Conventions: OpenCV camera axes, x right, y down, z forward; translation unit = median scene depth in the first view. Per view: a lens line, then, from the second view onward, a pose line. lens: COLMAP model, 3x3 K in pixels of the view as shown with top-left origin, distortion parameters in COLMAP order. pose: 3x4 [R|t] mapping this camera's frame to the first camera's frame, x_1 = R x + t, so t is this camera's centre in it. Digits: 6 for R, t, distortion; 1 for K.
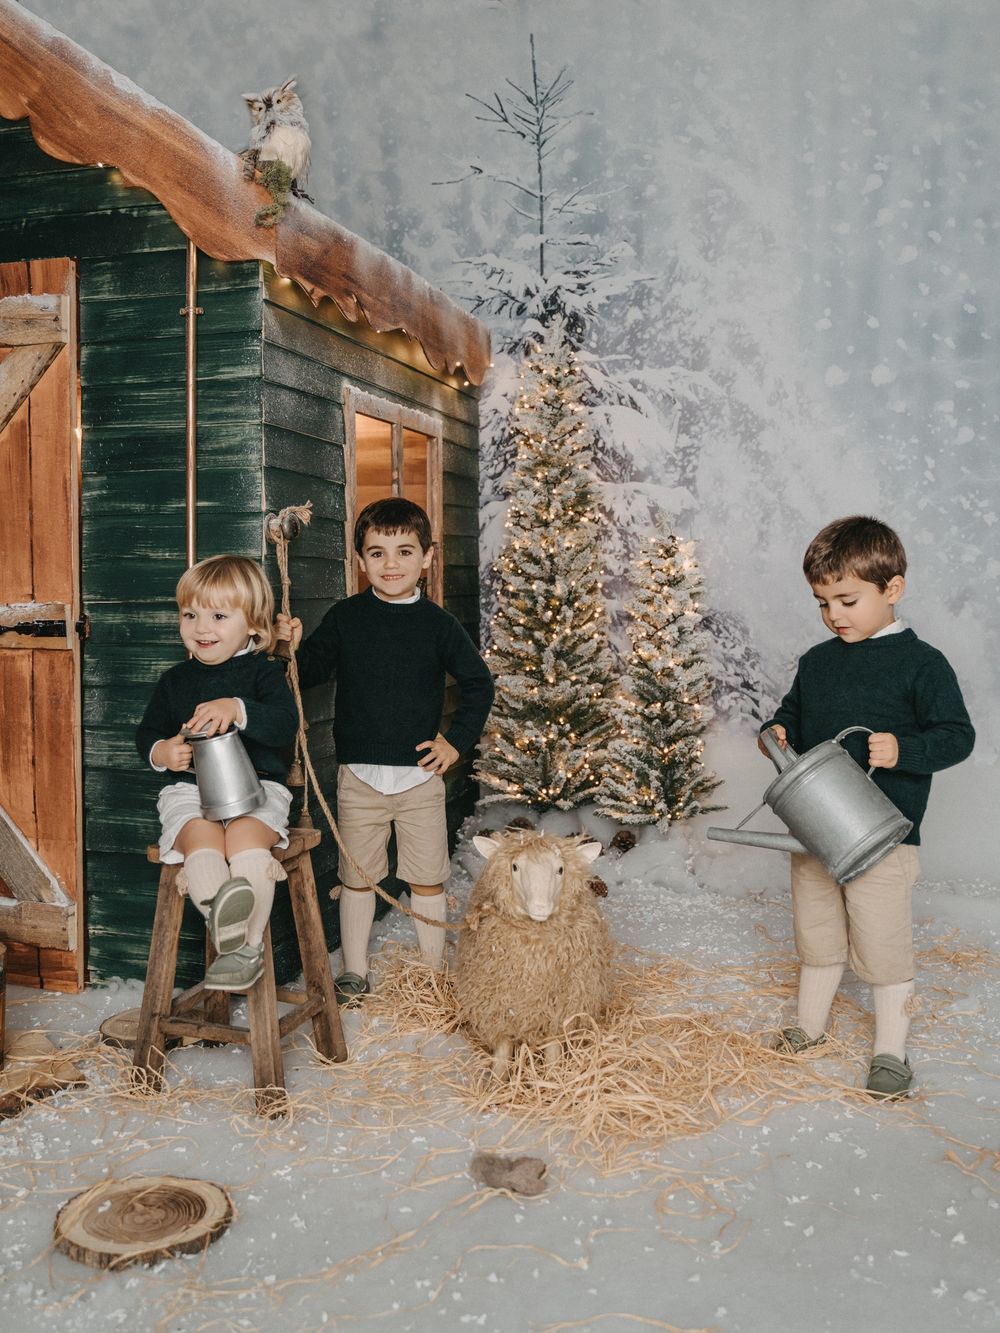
lens RADIAL K [[1194.6, 0, 473.2], [0, 1194.6, 637.3], [0, 0, 1]] dist [0.004929, -0.002936]
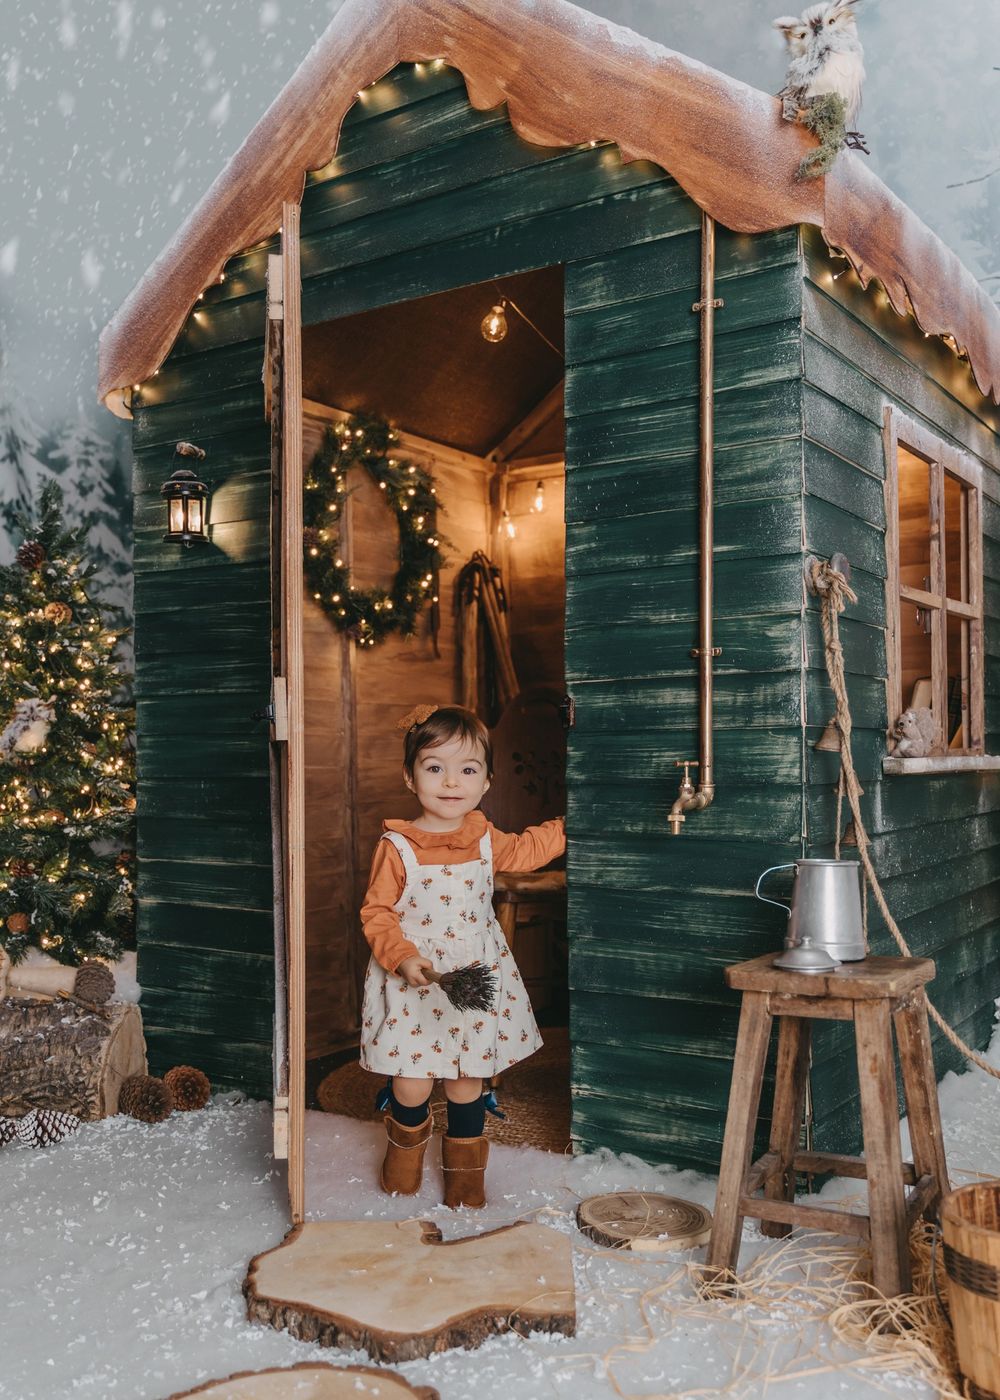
lens RADIAL K [[1295.6, 0, 468.4], [0, 1295.6, 765.6], [0, 0, 1]] dist [-0.002402, 0.000000]
pose [[0.953549, -0.006364, -0.301170, -0.124350], [-0.004026, 0.999418, -0.033866, 0.057275], [0.301211, 0.033505, 0.952969, 0.141505]]
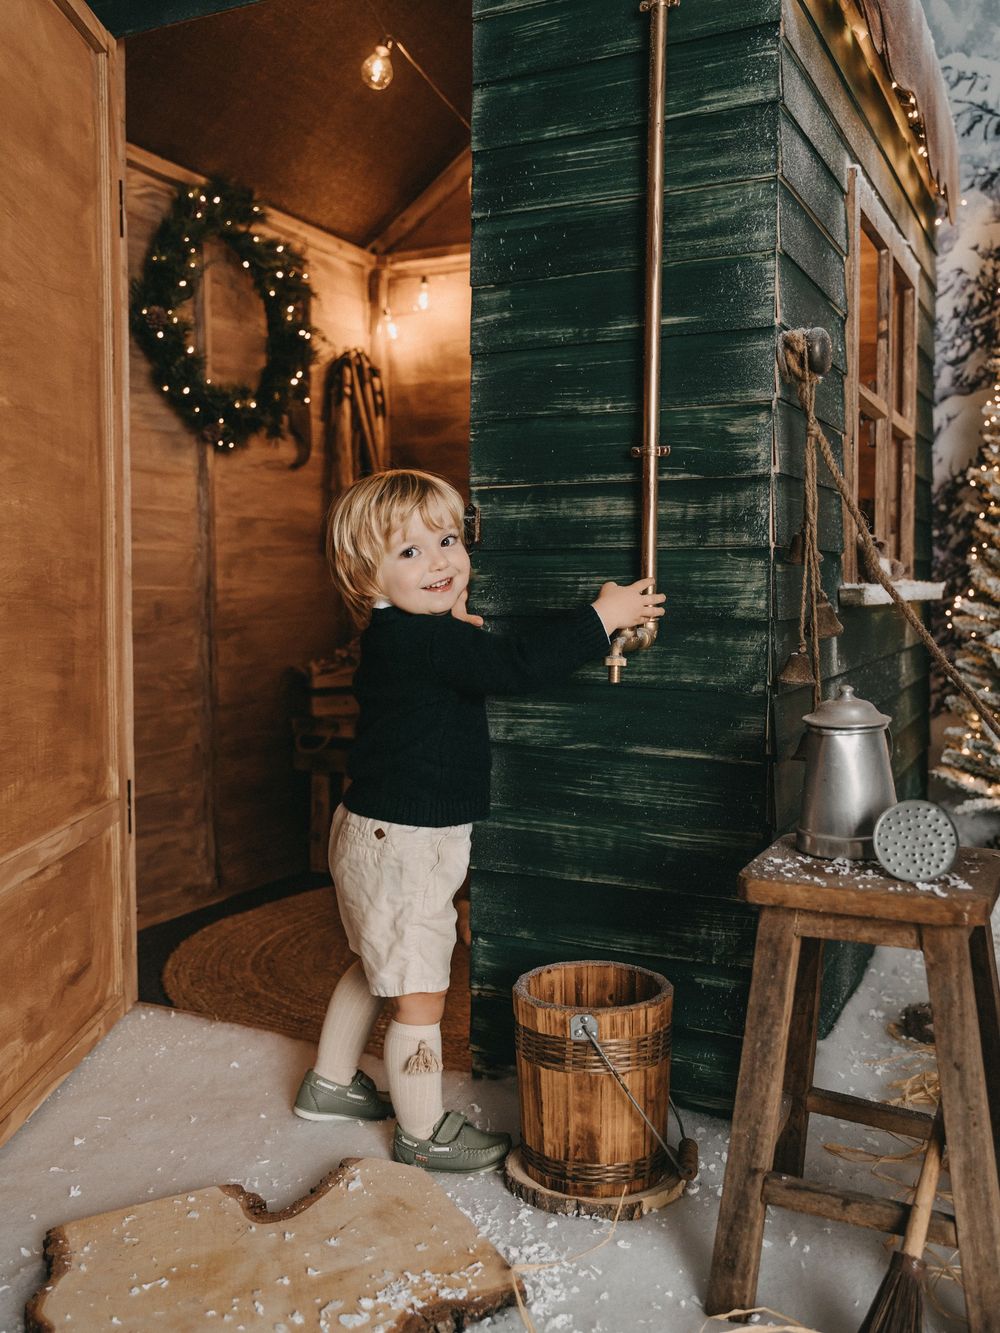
lens RADIAL K [[1194.6, 0, 511.0], [0, 1194.6, 635.2], [0, 0, 1]] dist [0.004929, -0.002936]
pose [[0.986561, 0.011416, -0.162993, -0.196925], [-0.010517, 0.999924, 0.006378, 0.046225], [0.163053, -0.004578, 0.986607, 0.360827]]
